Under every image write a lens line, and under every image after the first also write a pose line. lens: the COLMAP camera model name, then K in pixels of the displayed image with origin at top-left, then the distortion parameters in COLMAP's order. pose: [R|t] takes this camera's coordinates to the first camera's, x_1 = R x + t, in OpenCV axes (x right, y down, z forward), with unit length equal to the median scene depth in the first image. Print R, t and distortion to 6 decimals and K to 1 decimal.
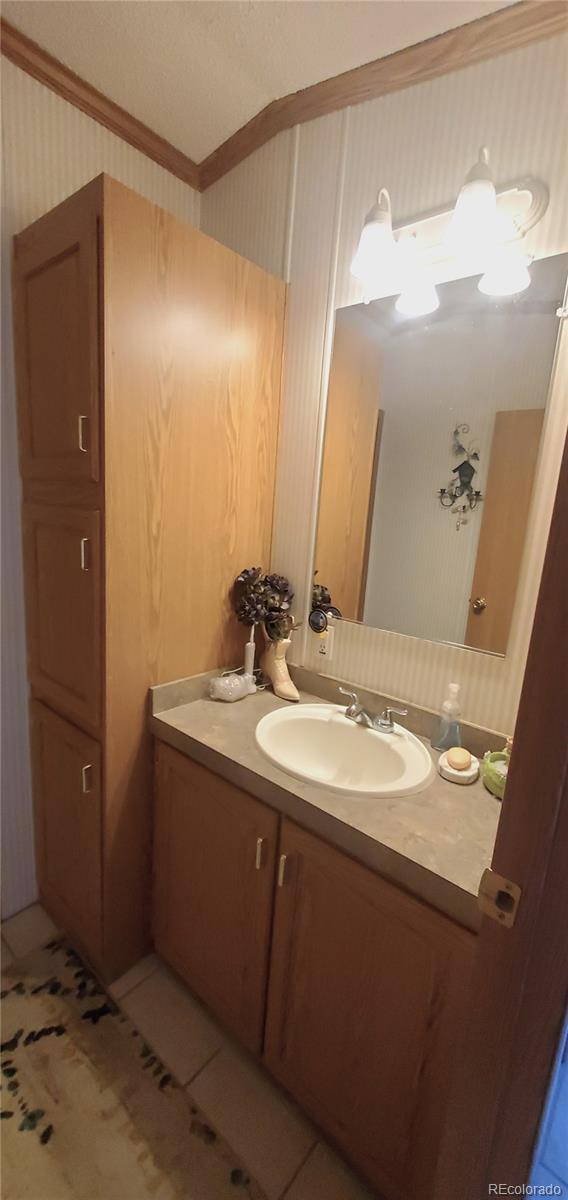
lens RADIAL K [[475.2, 0, 297.2], [0, 475.2, 606.9], [0, 0, 1]] dist [-0.000409, -0.001136]
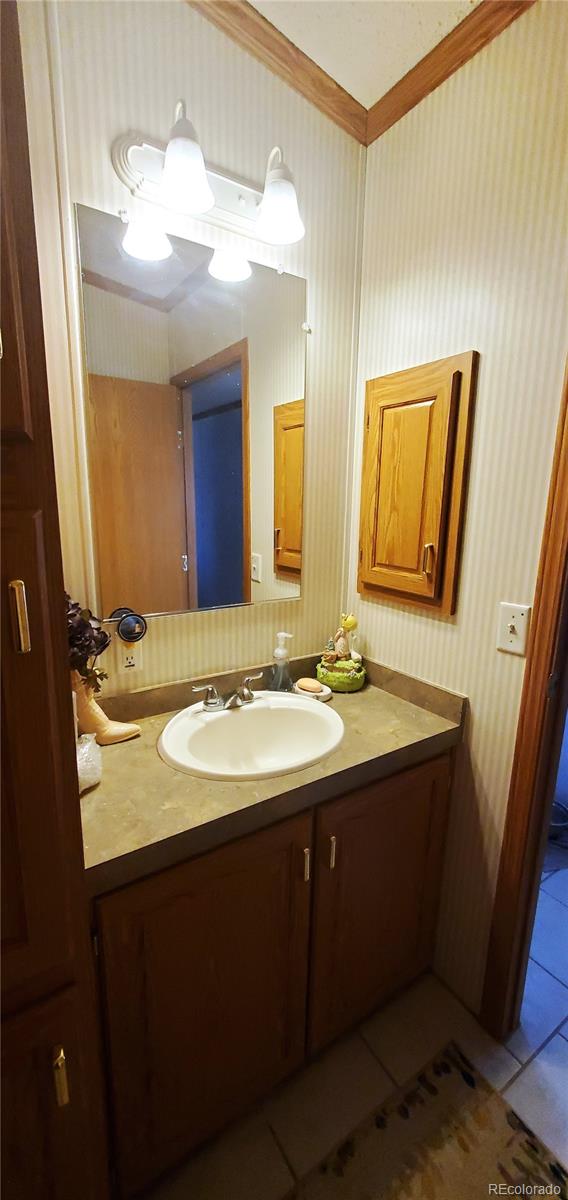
lens RADIAL K [[475.2, 0, 292.3], [0, 475.2, 598.8], [0, 0, 1]] dist [-0.000409, -0.001136]
pose [[0.279020, -0.264423, 0.923162, -0.685277], [0.189750, 0.957568, 0.216928, -0.157595], [-0.941352, 0.114643, 0.317355, 0.568396]]
